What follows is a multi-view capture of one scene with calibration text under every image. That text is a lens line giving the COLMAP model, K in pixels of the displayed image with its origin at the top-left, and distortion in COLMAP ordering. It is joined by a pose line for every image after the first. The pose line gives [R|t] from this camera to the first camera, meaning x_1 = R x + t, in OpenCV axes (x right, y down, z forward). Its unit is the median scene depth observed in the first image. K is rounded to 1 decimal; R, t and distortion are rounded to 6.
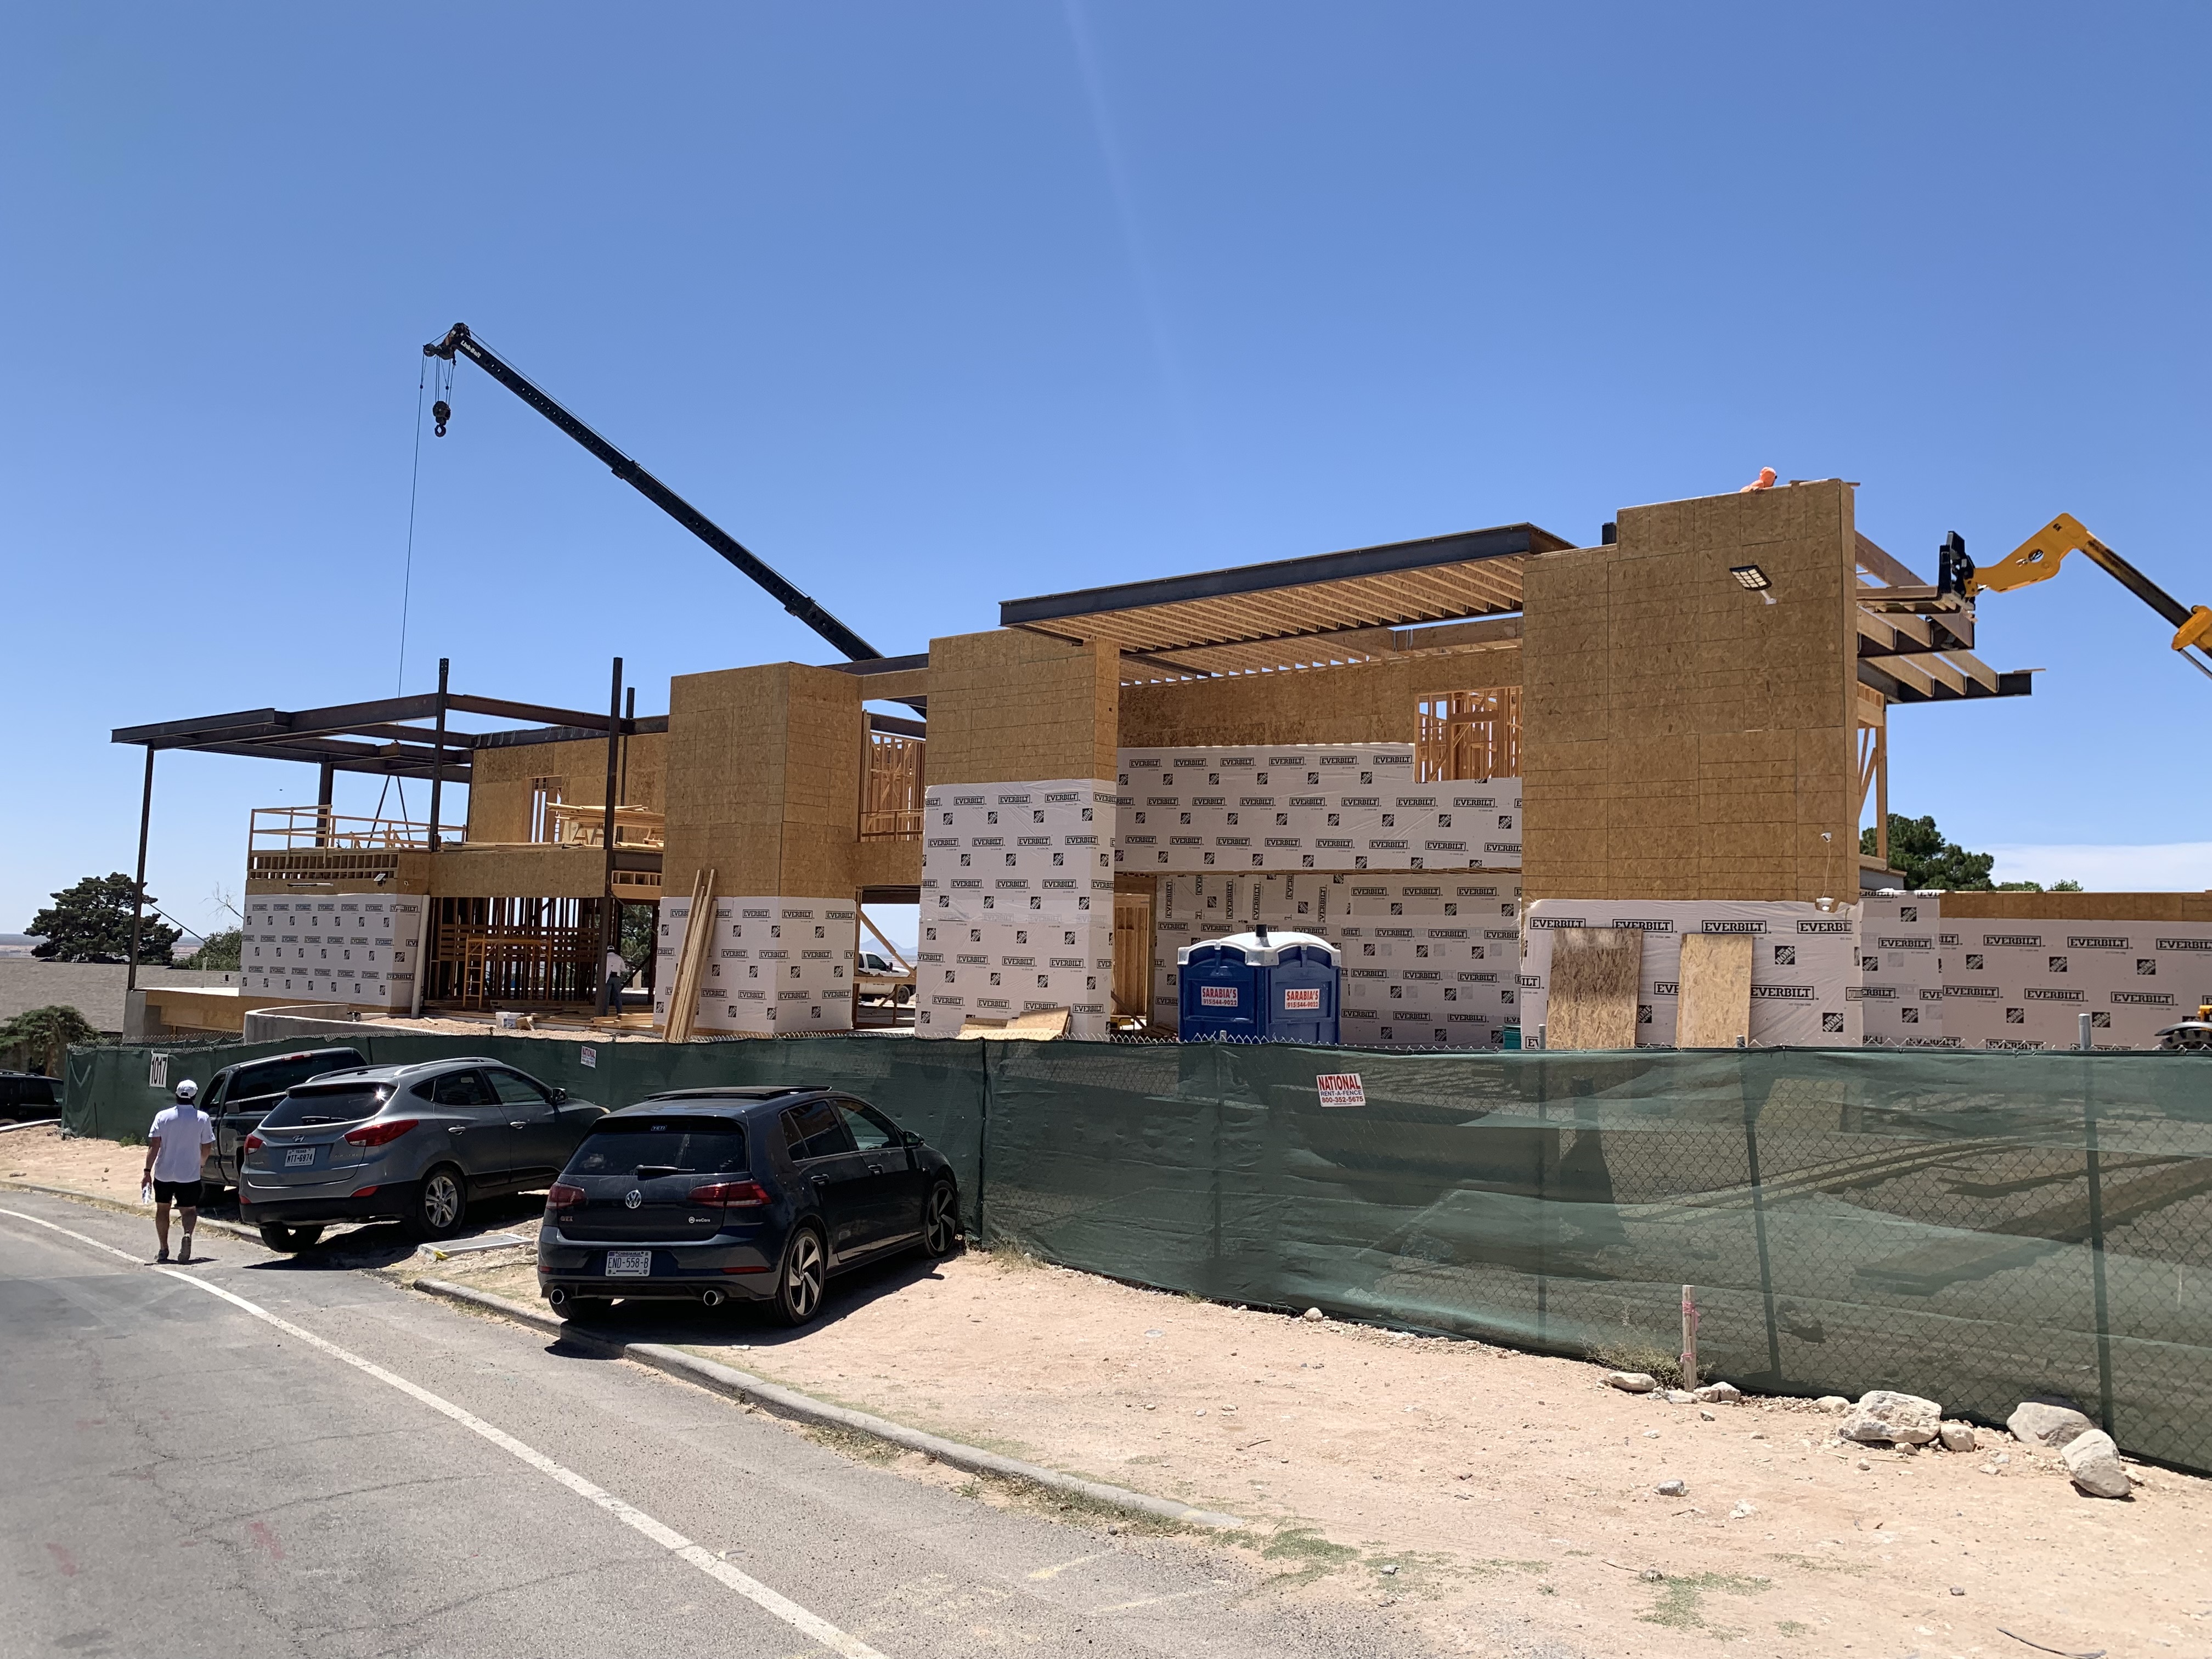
lens RADIAL K [[1658.8, 0, 1106.0], [0, 1658.8, 829.5], [0, 0, 1]] dist [-0.006407, -0.004252]
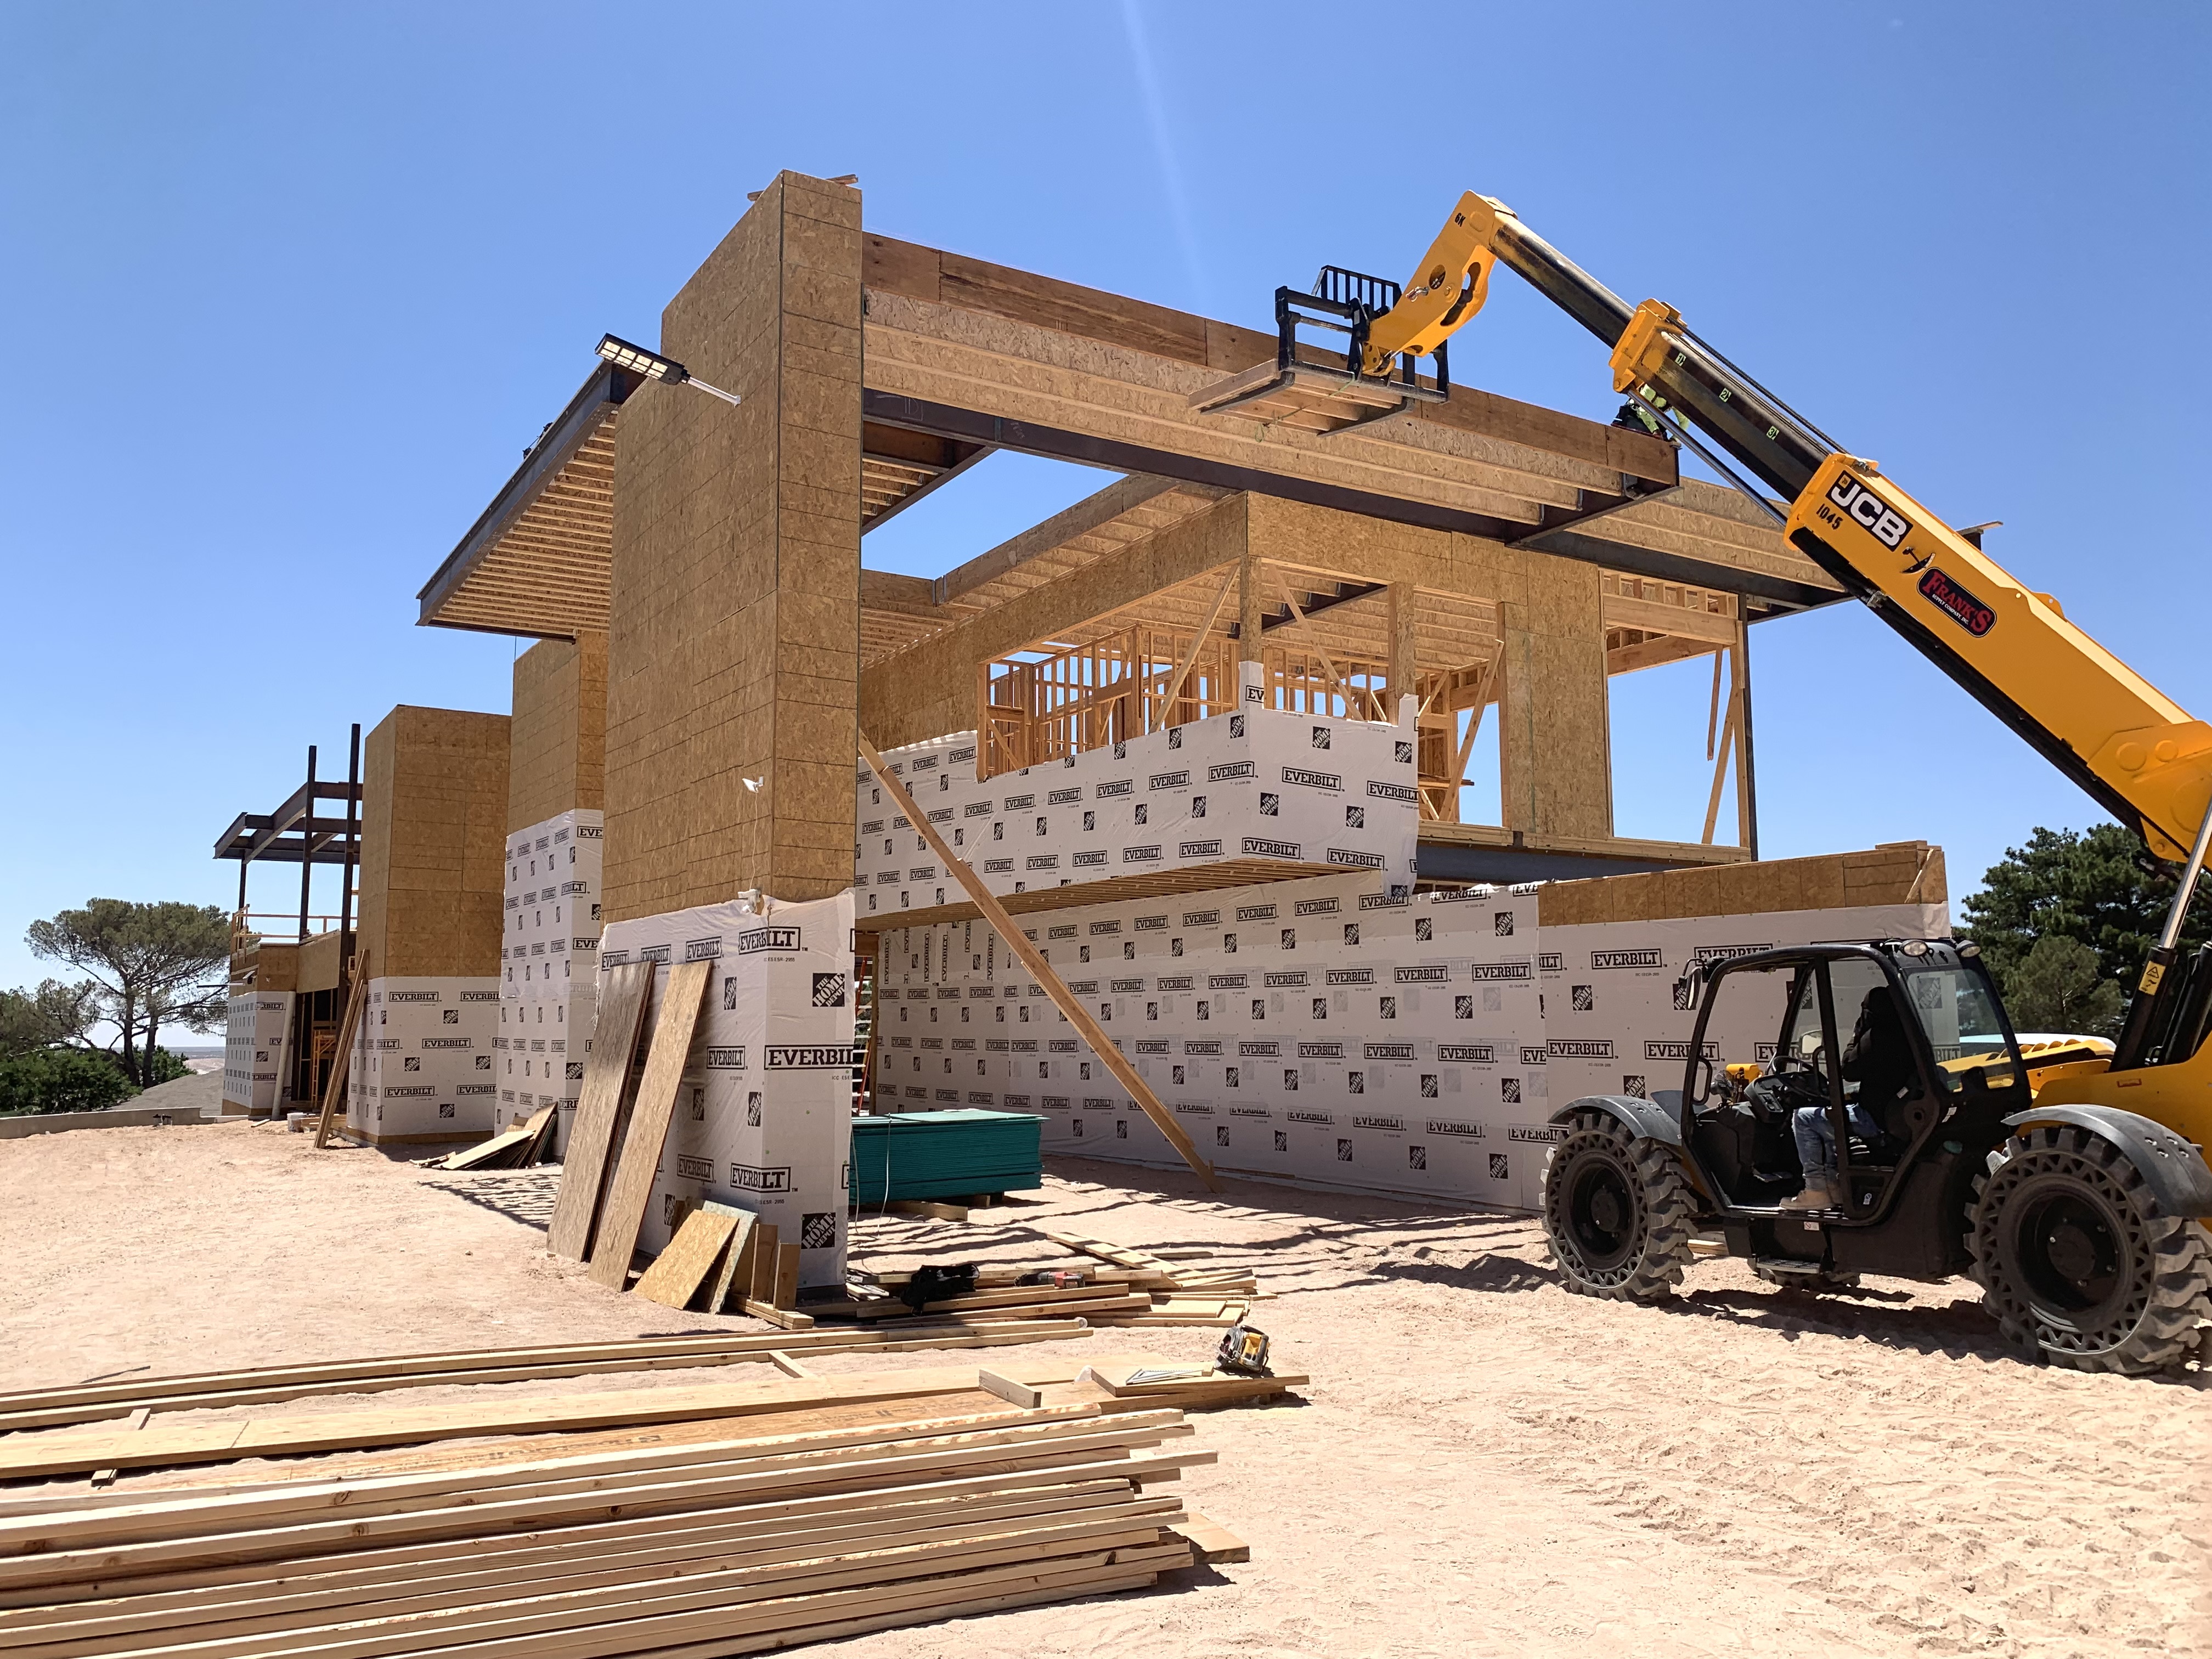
lens RADIAL K [[1658.8, 0, 1106.0], [0, 1658.8, 829.5], [0, 0, 1]] dist [-0.006407, -0.004252]
pose [[0.943581, -0.070958, -0.323450, 0.543206], [0.054456, 0.996724, -0.059800, 0.044947], [0.326633, 0.038812, 0.944354, 0.374909]]
